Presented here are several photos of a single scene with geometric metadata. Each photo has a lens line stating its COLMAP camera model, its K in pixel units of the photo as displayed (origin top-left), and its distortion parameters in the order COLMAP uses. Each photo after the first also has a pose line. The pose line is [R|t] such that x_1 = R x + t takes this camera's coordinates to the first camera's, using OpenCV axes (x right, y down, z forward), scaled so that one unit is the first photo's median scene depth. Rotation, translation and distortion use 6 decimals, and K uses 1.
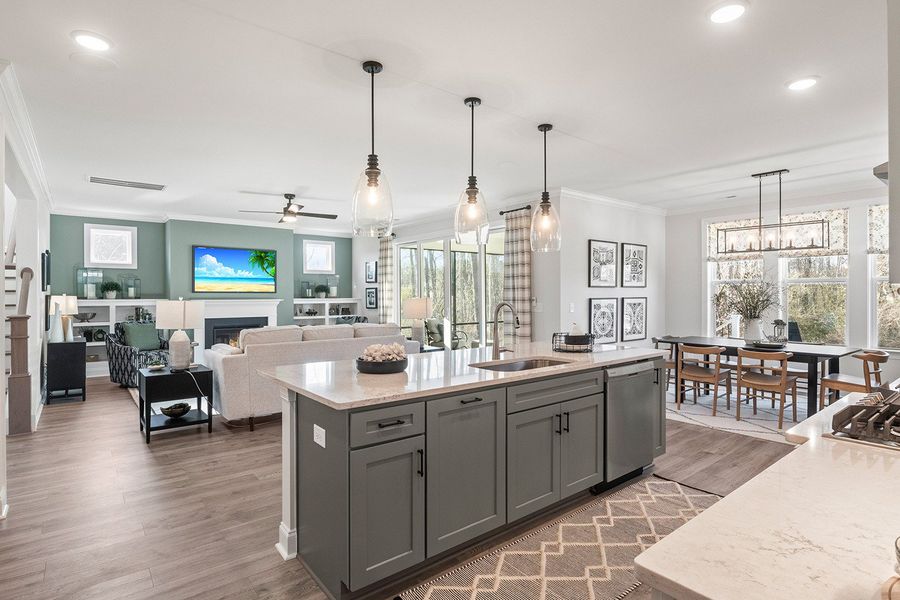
lens RADIAL K [[467.0, 0, 456.8], [0, 467.0, 297.7], [0, 0, 1]] dist [-0.004736, 0.001515]
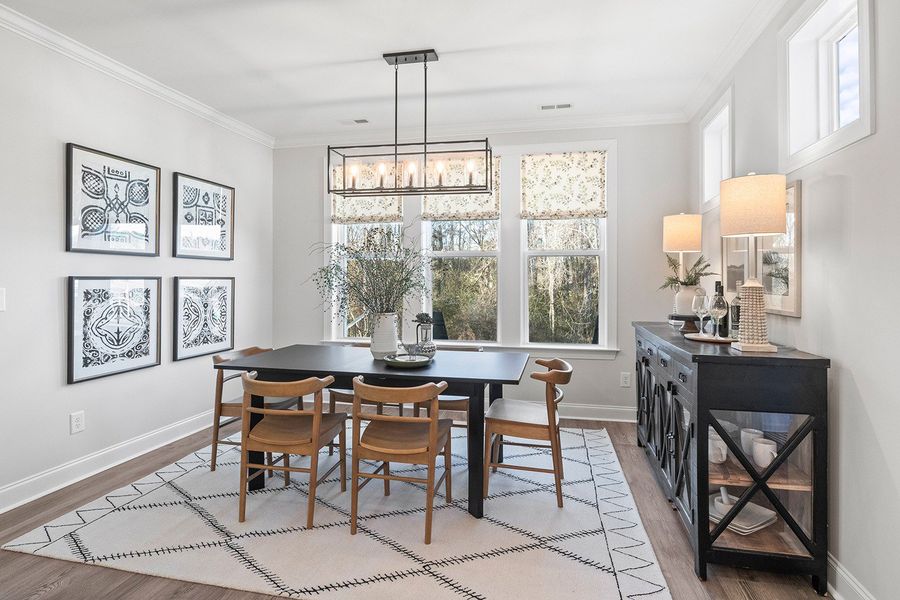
lens RADIAL K [[467.0, 0, 450.6], [0, 467.0, 277.2], [0, 0, 1]] dist [-0.004736, 0.001515]
pose [[0.784199, 0.007317, 0.620466, 0.289227], [0.001130, 0.999912, -0.013221, 0.007905], [-0.620508, 0.011069, 0.784122, 0.423793]]
